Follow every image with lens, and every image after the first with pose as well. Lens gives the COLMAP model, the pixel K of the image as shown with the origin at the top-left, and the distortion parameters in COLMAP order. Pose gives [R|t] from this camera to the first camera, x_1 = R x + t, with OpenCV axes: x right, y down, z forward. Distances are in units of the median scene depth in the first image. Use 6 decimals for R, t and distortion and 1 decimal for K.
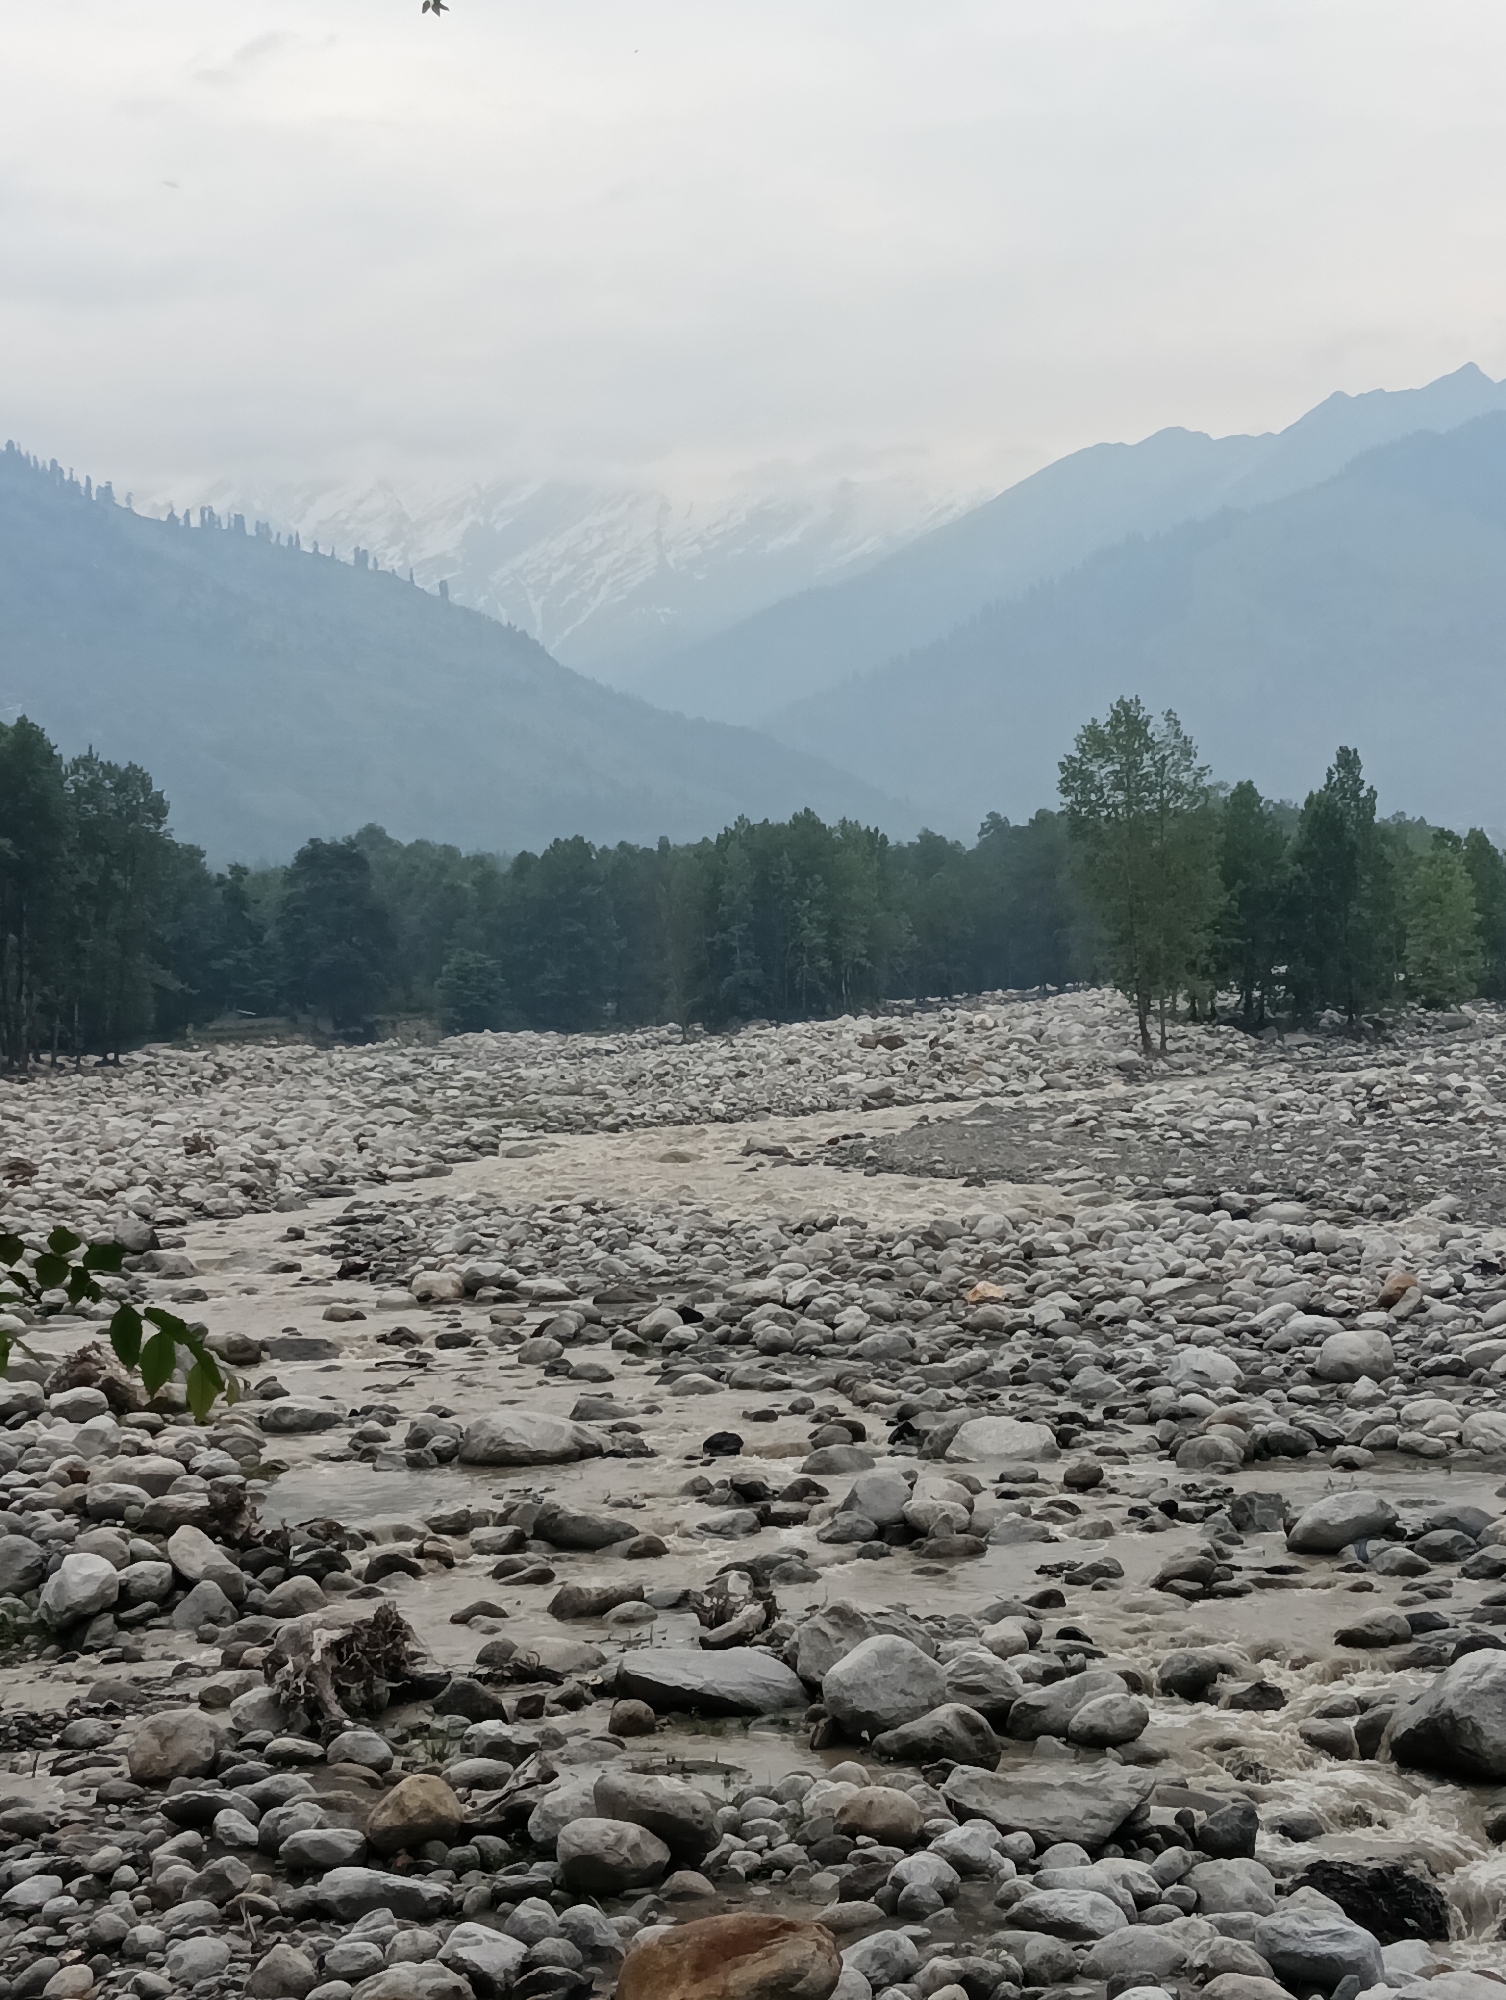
lens RADIAL K [[3402.2, 0, 769.4], [0, 3402.2, 1092.1], [0, 0, 1]] dist [0.086441, 0.000000]
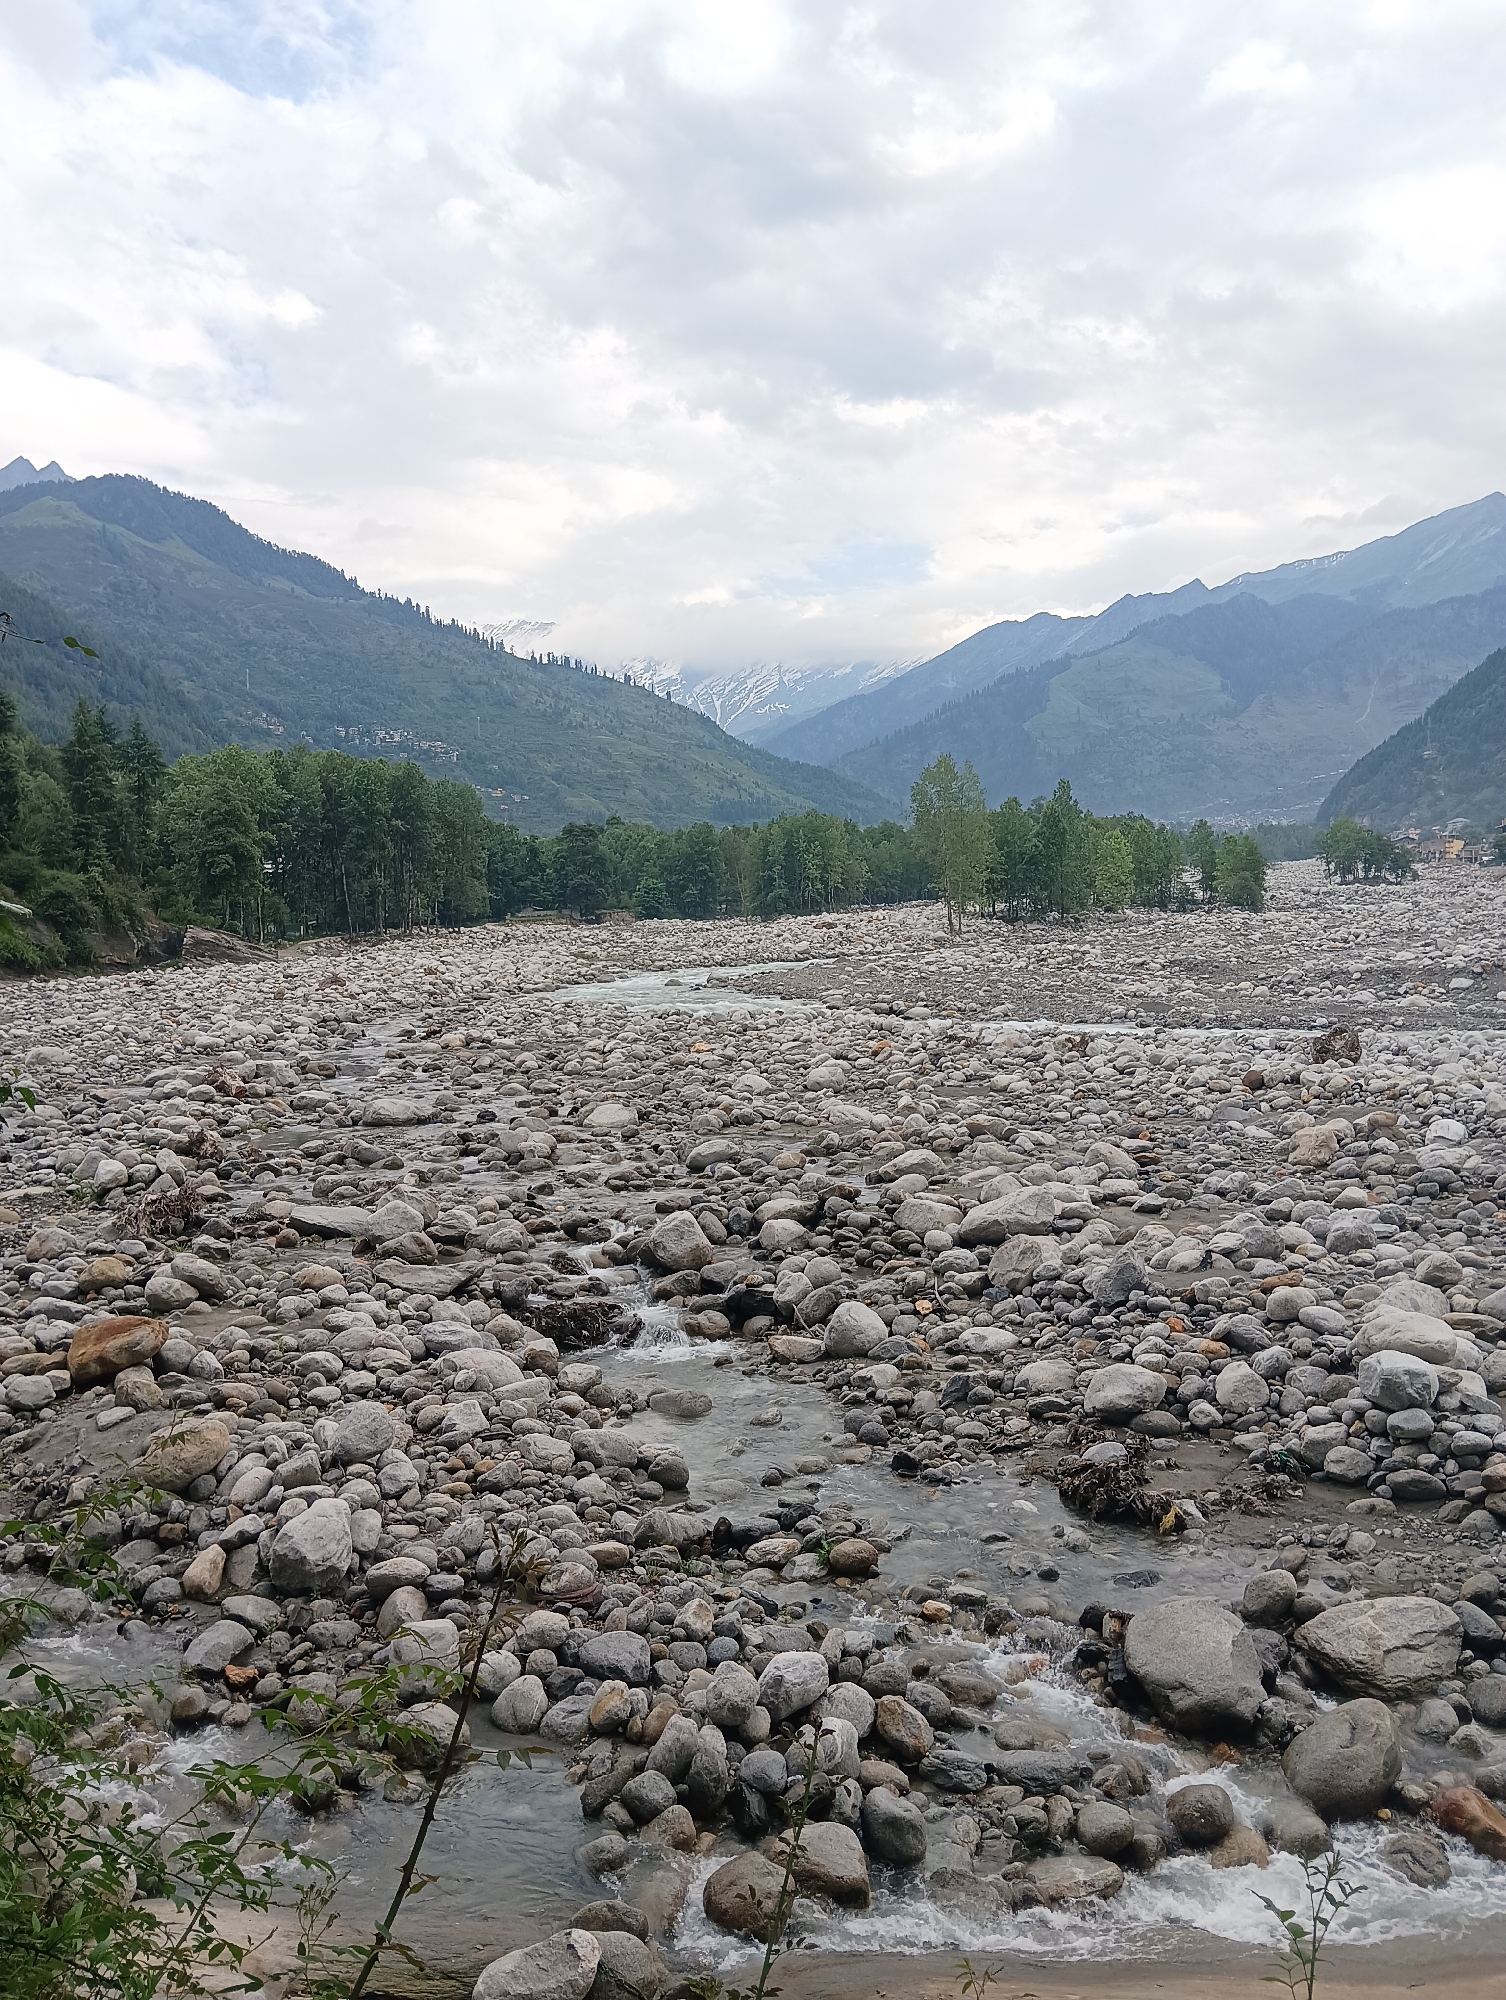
lens RADIAL K [[1708.4, 0, 753.8], [0, 1708.4, 1028.0], [0, 0, 1]] dist [0.064477, -0.034107]
pose [[0.998720, 0.013407, -0.048769, 0.134239], [-0.011182, 0.998897, 0.045608, -0.000341], [0.049326, -0.045004, 0.997768, -0.025532]]
